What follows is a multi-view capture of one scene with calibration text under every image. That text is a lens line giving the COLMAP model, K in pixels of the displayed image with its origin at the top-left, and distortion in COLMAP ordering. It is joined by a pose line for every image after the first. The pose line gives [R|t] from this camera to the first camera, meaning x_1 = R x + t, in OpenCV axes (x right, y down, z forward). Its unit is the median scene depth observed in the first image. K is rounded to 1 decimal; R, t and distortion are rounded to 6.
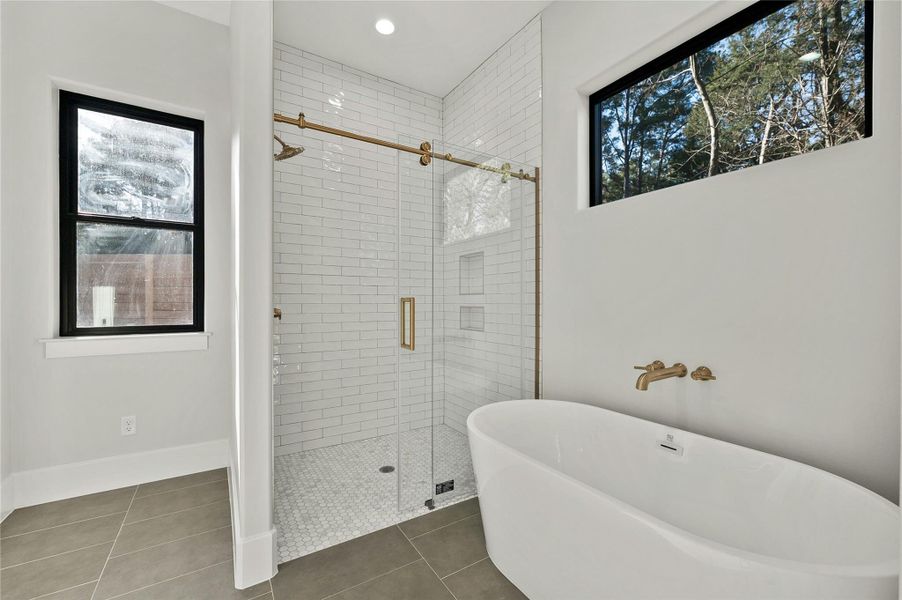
lens RADIAL K [[363.7, 0, 451.0], [0, 363.7, 300.0], [0, 0, 1]] dist [-0.007169, 0.000665]
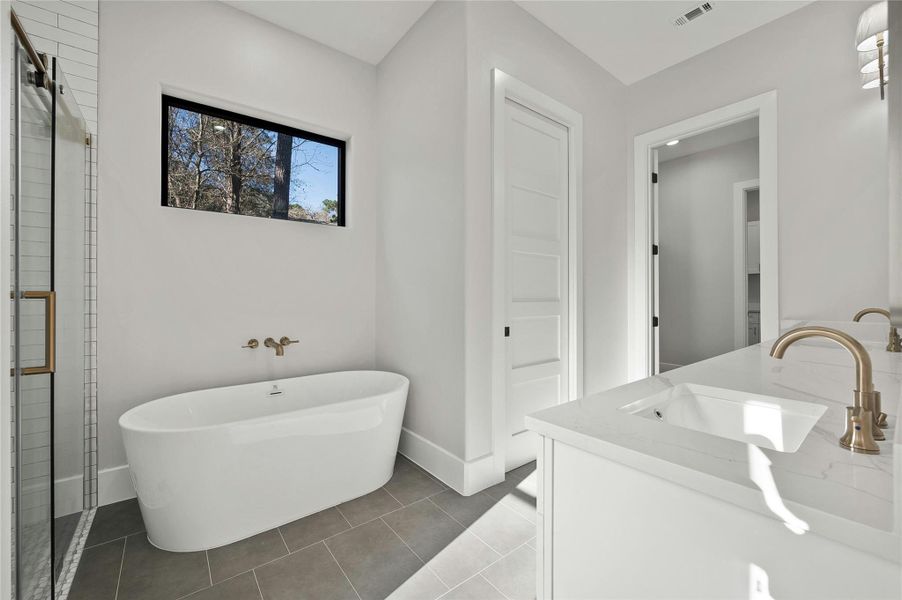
lens RADIAL K [[363.7, 0, 451.0], [0, 363.7, 300.0], [0, 0, 1]] dist [-0.007169, 0.000665]
pose [[-0.095532, -0.015534, 0.995305, -0.980134], [0.003575, 0.999866, 0.015948, -0.008482], [-0.995420, 0.005082, -0.095463, 0.403709]]
